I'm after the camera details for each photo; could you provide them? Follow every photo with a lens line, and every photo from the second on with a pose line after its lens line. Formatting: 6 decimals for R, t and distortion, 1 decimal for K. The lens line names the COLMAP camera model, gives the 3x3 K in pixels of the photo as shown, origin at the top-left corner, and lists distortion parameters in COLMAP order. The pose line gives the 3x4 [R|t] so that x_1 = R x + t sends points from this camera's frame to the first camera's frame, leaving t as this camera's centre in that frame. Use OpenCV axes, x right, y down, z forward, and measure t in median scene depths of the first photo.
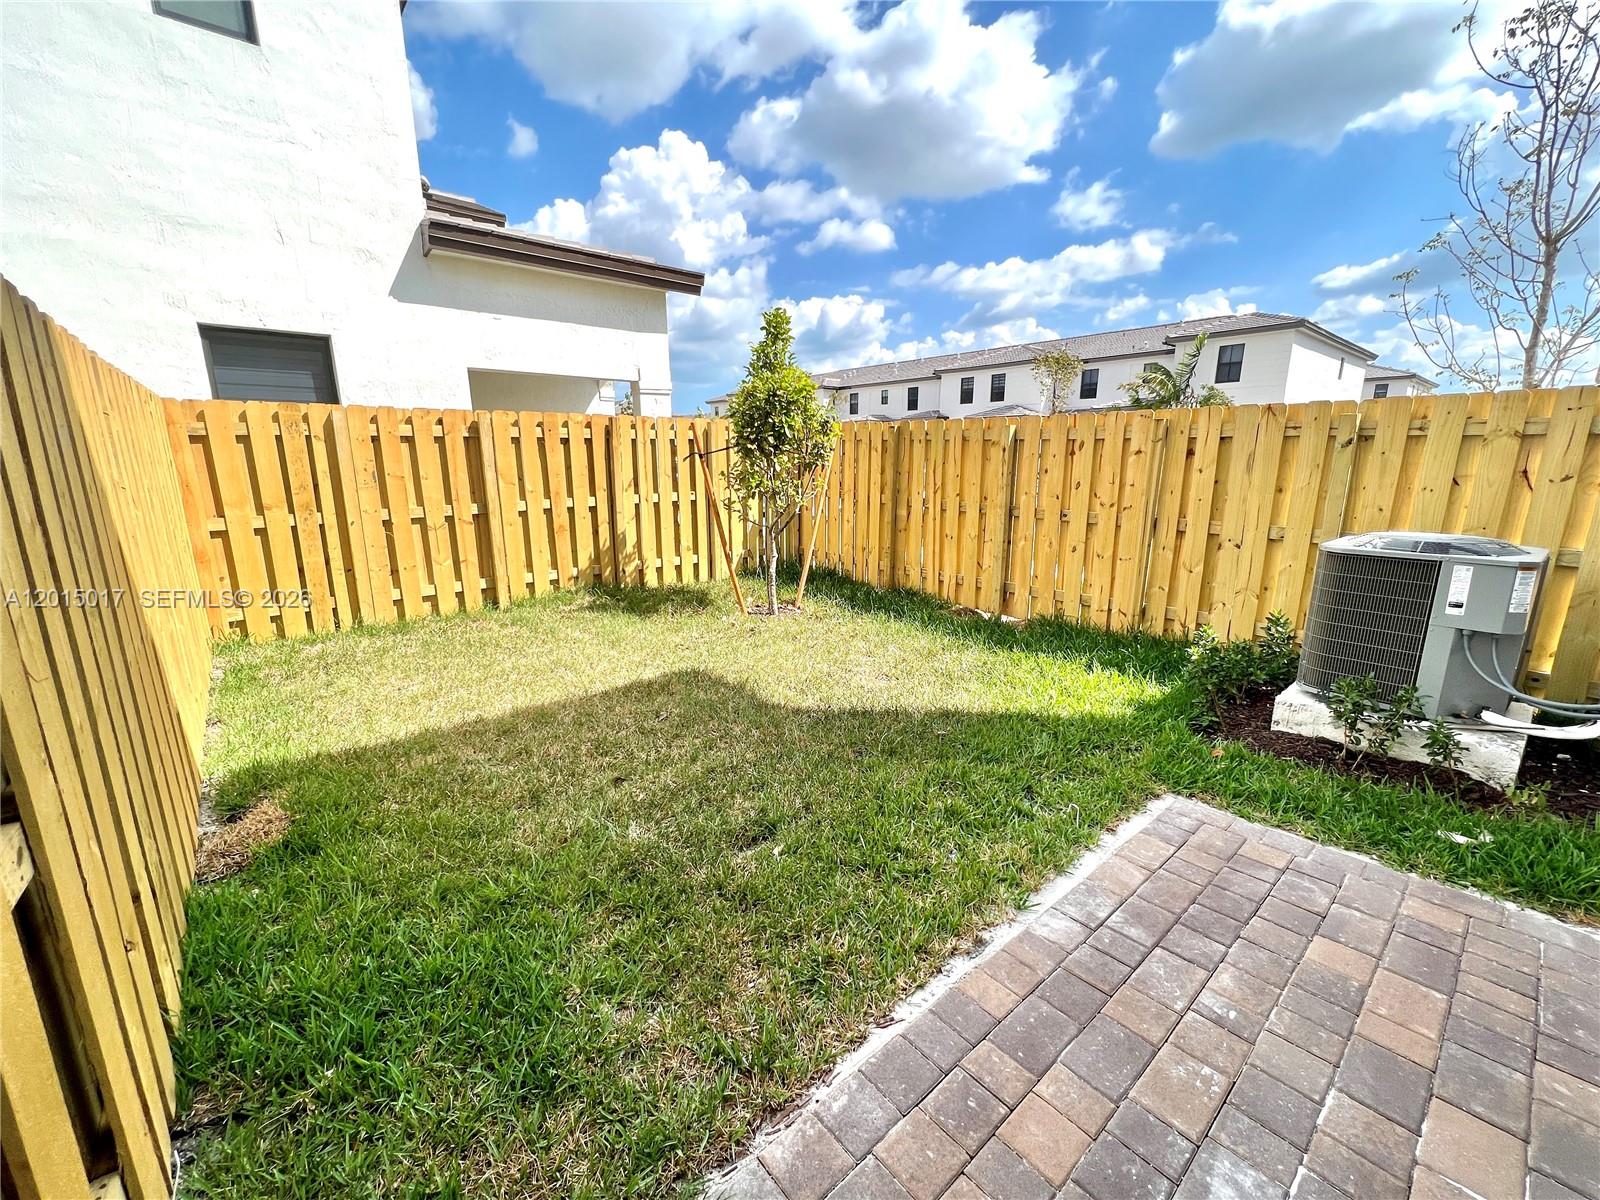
lens RADIAL K [[644.2, 0, 803.7], [0, 644.2, 604.0], [0, 0, 1]] dist [-0.000239, 0.000561]
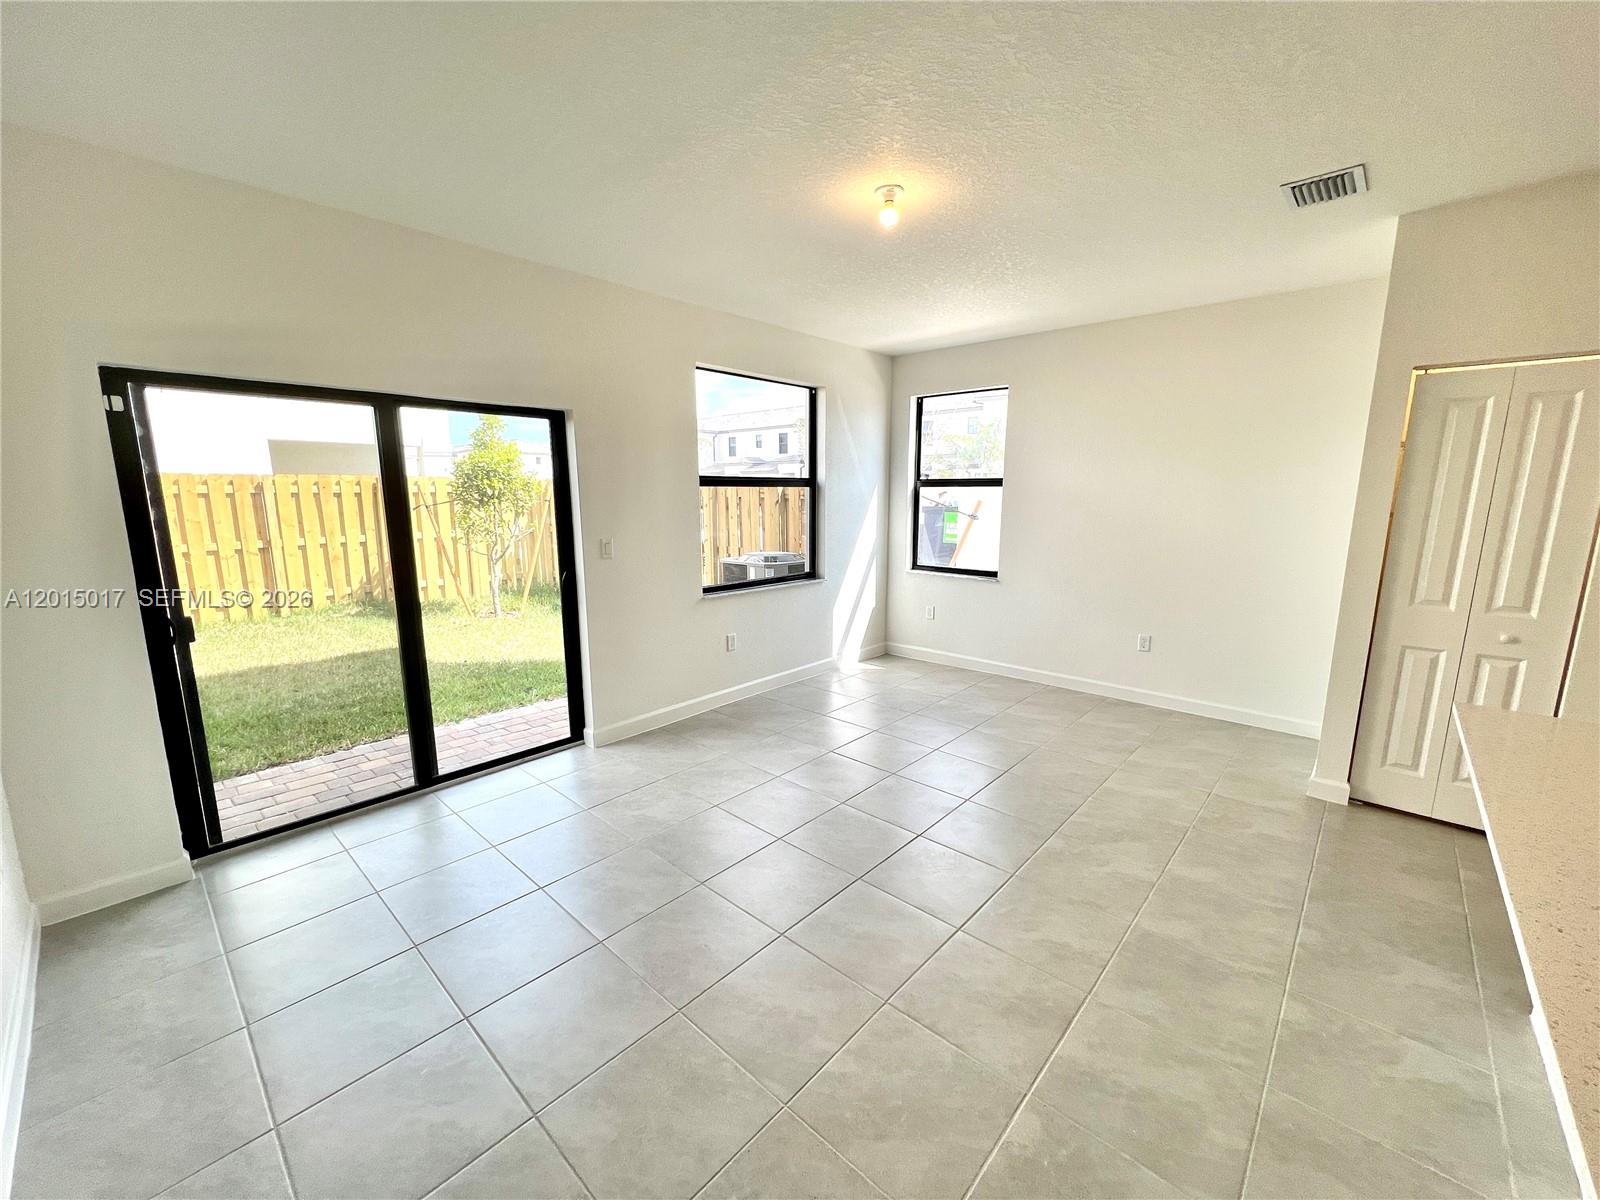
lens RADIAL K [[644.2, 0, 802.3], [0, 644.2, 606.0], [0, 0, 1]] dist [-0.000239, 0.000561]
pose [[0.992650, -0.019241, 0.119480, 0.509624], [0.025293, 0.998462, -0.049340, 0.088863], [-0.118347, 0.052000, 0.991610, -0.540115]]
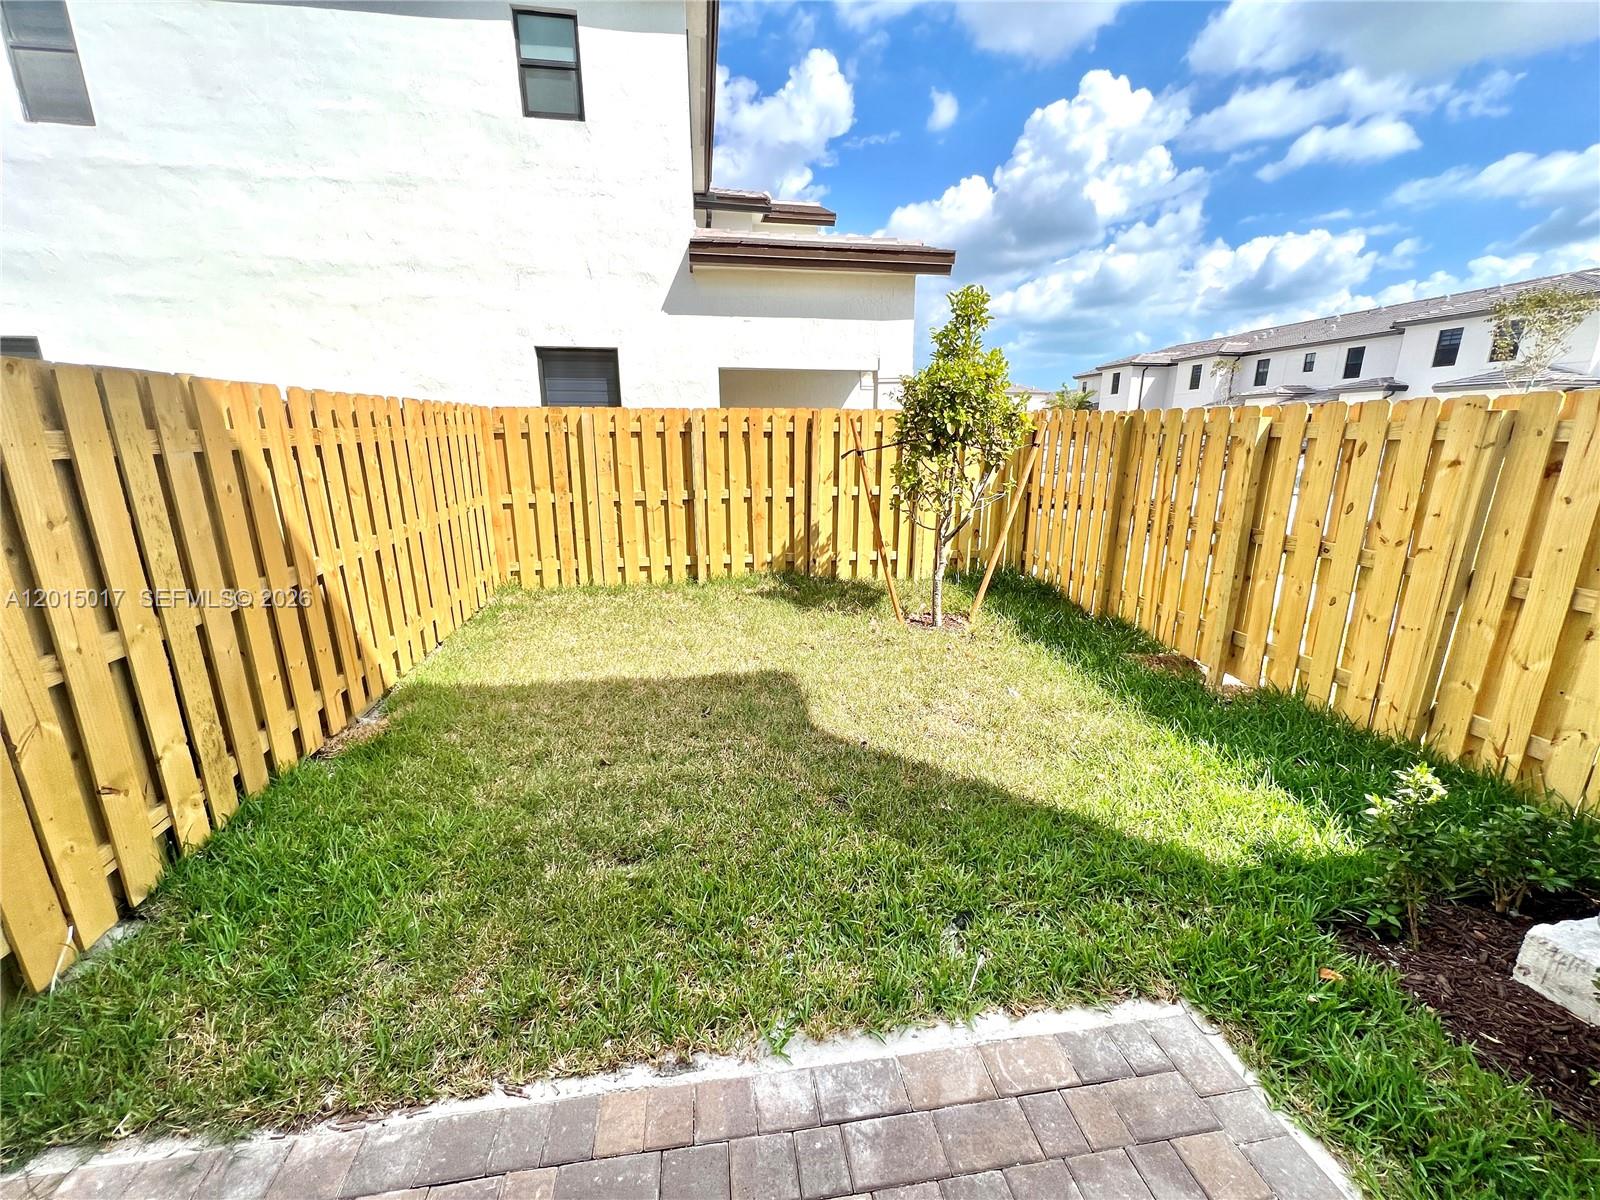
lens RADIAL K [[644.2, 0, 800.9], [0, 644.2, 605.3], [0, 0, 1]] dist [-0.000239, 0.000561]
pose [[0.851073, 0.139120, -0.506281, 0.287129], [-0.121084, 0.990271, 0.068569, -0.059816], [0.510895, 0.002945, 0.859638, 0.128745]]
